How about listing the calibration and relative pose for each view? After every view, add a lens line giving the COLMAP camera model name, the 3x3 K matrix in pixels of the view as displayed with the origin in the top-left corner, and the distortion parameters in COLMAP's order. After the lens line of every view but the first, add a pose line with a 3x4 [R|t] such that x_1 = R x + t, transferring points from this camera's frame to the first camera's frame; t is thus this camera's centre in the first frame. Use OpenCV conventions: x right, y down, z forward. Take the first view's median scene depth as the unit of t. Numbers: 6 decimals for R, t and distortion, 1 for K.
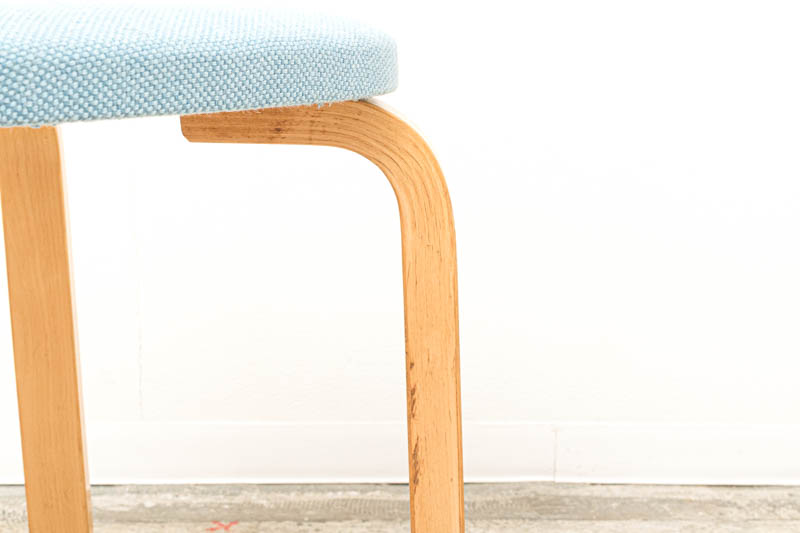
lens RADIAL K [[1133.8, 0, 405.9], [0, 1133.8, 264.8], [0, 0, 1]] dist [0.016373, 0.000000]
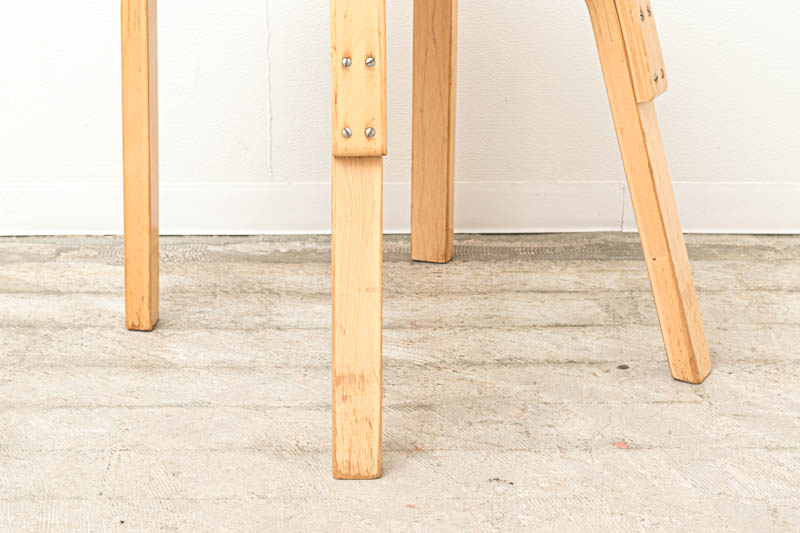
lens RADIAL K [[1873.7, 0, 396.8], [0, 1873.7, 267.9], [0, 0, 1]] dist [0.035688, 0.000000]
pose [[0.999975, -0.004577, 0.005434, -0.114812], [0.003623, 0.986434, 0.164116, -0.092718], [-0.006111, -0.164092, 0.986426, -0.936331]]
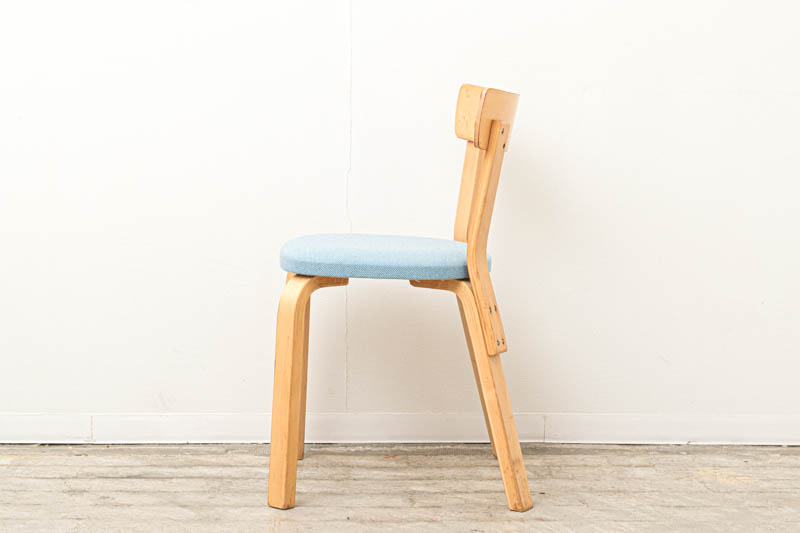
lens RADIAL K [[1577.0, 0, 400.6], [0, 1577.0, 266.6], [0, 0, 1]] dist [-0.031515, 0.000000]
pose [[0.999877, -0.002918, 0.015424, -0.177986], [0.004097, 0.997025, -0.076975, 0.094162], [-0.015153, 0.077029, 0.996914, -1.926461]]
